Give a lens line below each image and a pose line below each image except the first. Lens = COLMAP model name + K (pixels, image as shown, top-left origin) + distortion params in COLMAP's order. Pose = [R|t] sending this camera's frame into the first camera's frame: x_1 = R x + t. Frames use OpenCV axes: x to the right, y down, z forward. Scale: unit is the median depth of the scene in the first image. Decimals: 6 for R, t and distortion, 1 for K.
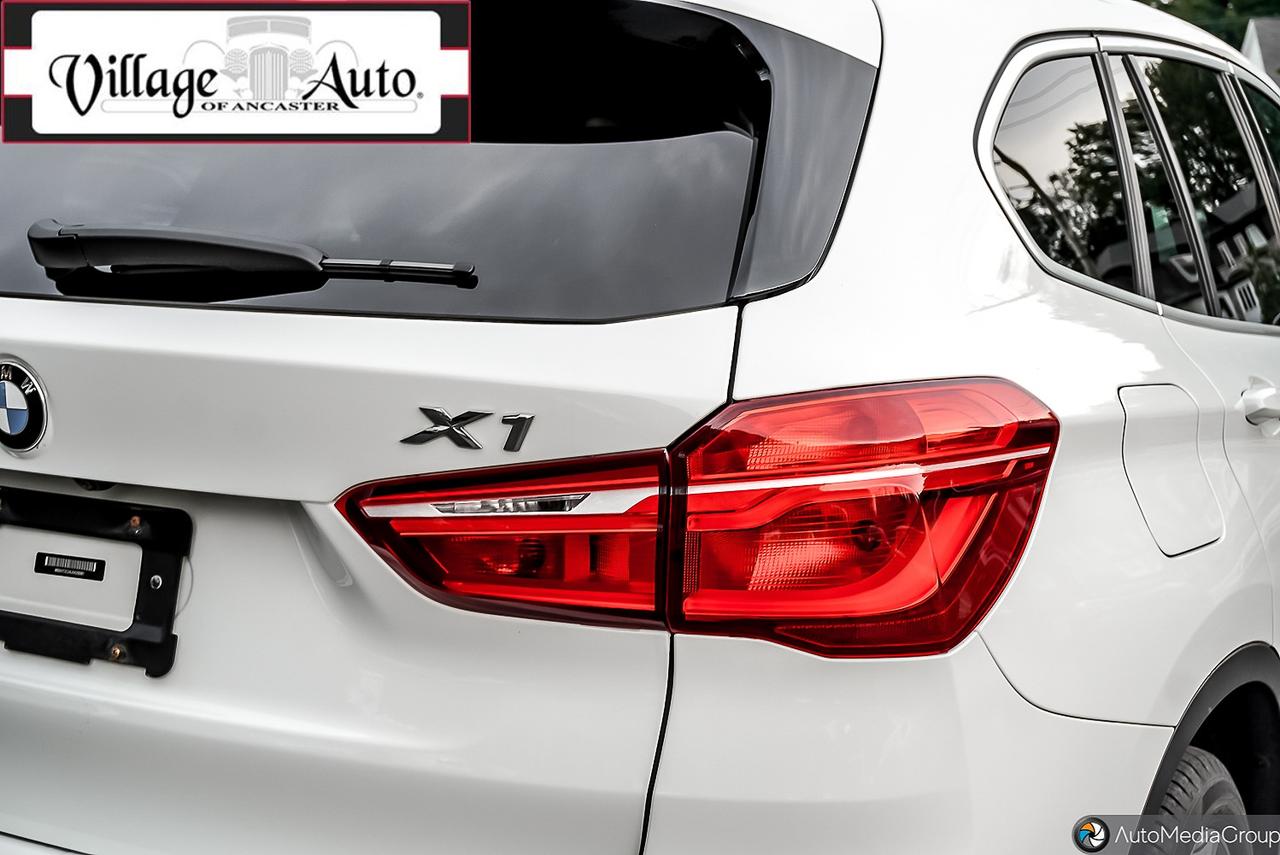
lens RADIAL K [[1864.1, 0, 642.3], [0, 1864.1, 432.5], [0, 0, 1]] dist [0.012829, 0.000000]
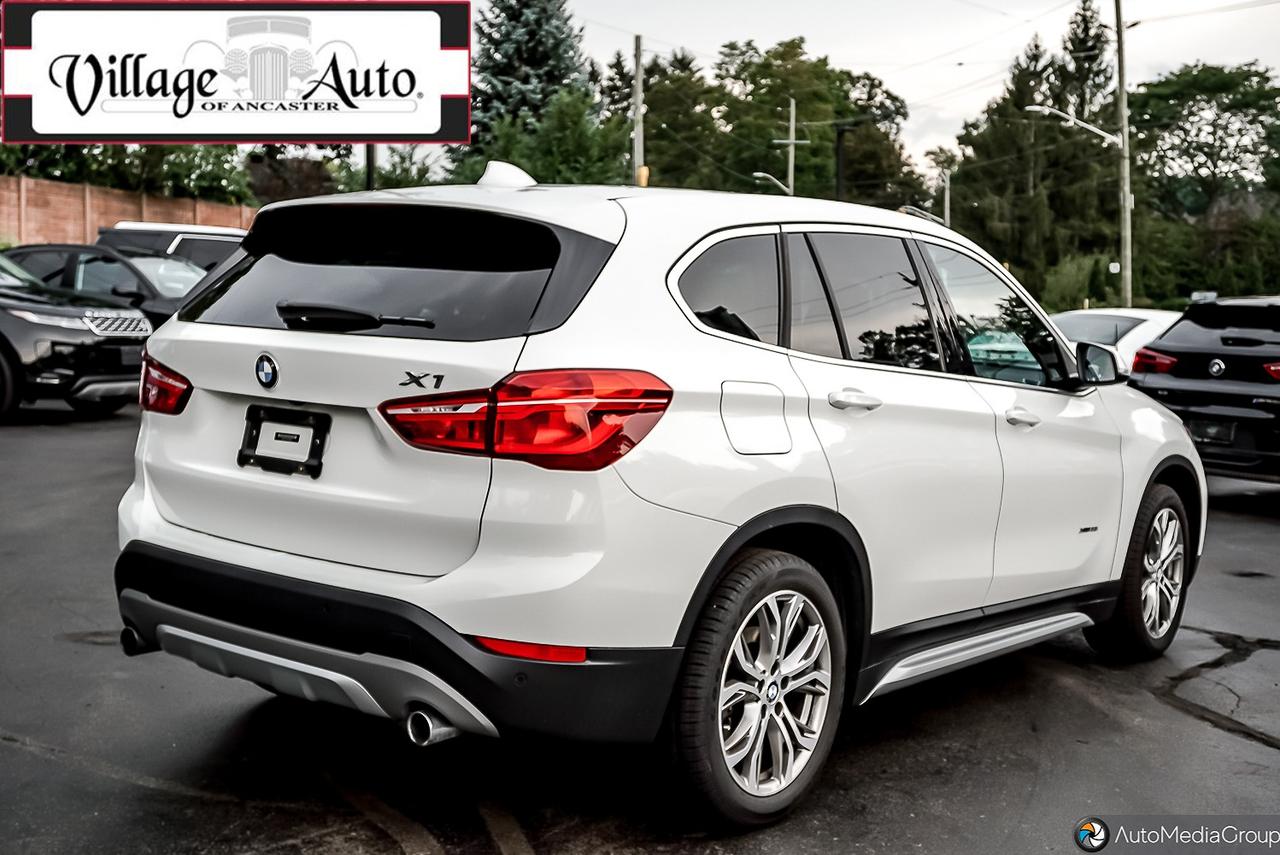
lens RADIAL K [[1472.7, 0, 645.4], [0, 1472.7, 432.1], [0, 0, 1]] dist [-0.032601, 0.000000]
pose [[0.989118, 0.033943, -0.143154, 0.496280], [-0.039374, 0.998602, -0.035278, 0.126753], [0.141756, 0.040531, 0.989072, -0.972426]]
